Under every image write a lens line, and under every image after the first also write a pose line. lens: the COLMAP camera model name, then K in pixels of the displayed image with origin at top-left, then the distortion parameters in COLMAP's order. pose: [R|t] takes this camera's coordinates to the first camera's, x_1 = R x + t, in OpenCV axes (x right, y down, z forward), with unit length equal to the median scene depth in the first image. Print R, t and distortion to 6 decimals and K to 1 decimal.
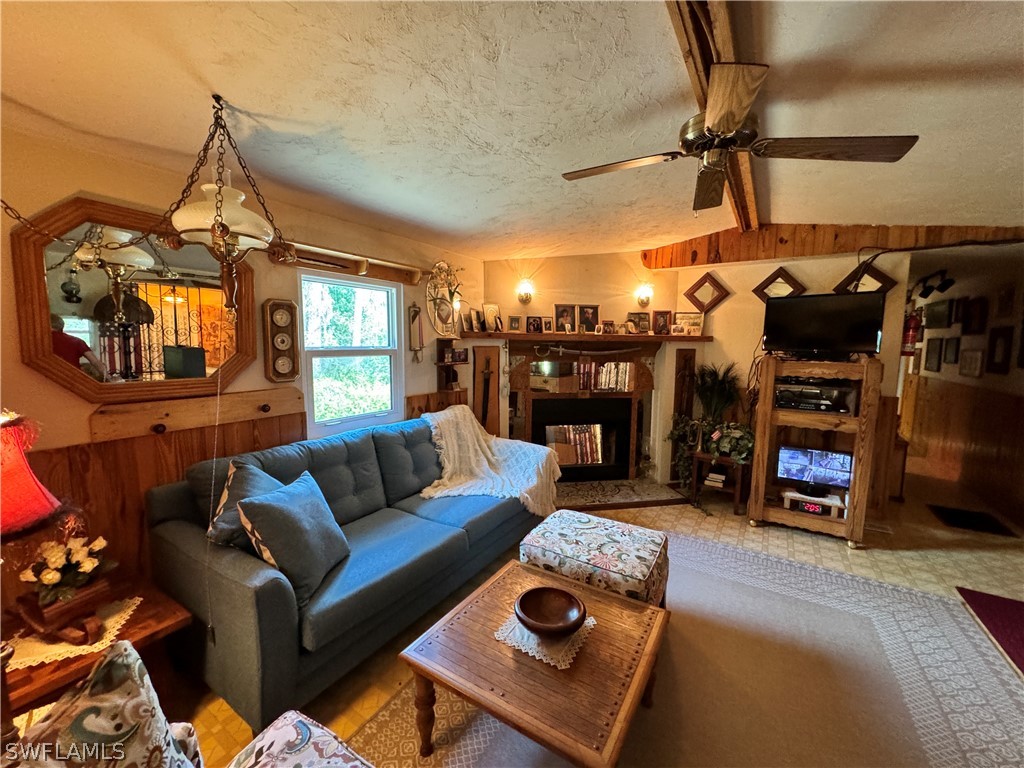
lens RADIAL K [[407.7, 0, 512.4], [0, 407.7, 382.7], [0, 0, 1]] dist [0.003949, -0.001204]
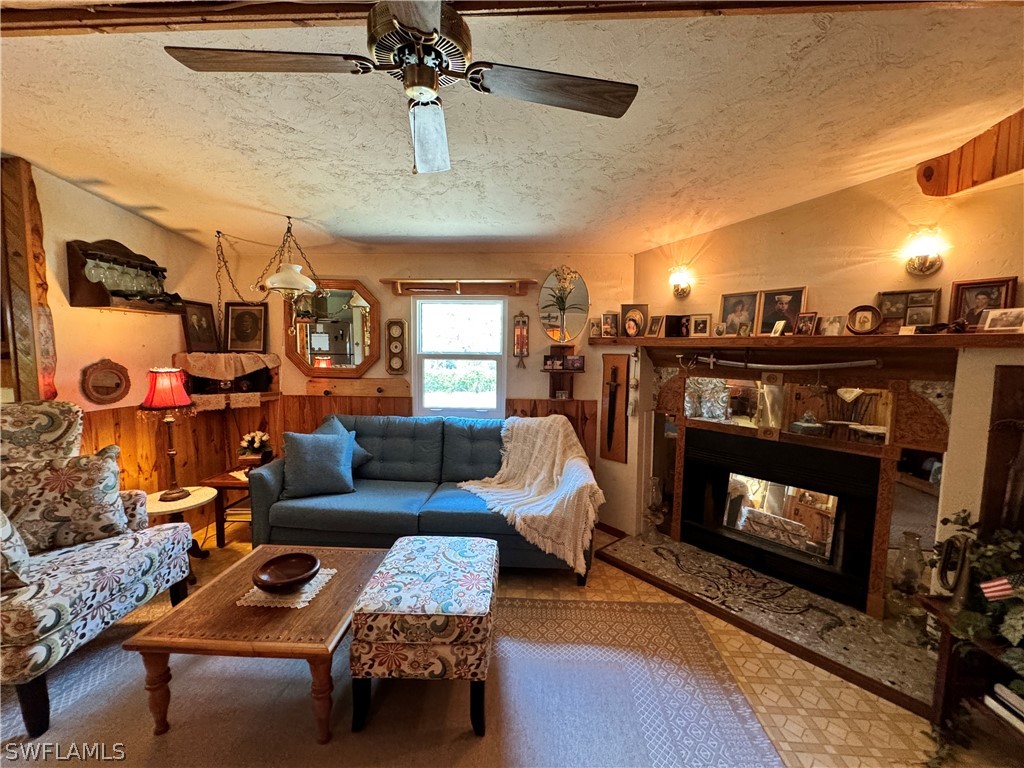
lens RADIAL K [[407.7, 0, 509.2], [0, 407.7, 383.2], [0, 0, 1]] dist [0.003949, -0.001204]
pose [[0.495385, 0.069931, -0.865854, 0.646771], [-0.095615, 0.995087, 0.025664, -0.033295], [0.863396, 0.070075, 0.499638, 0.431777]]
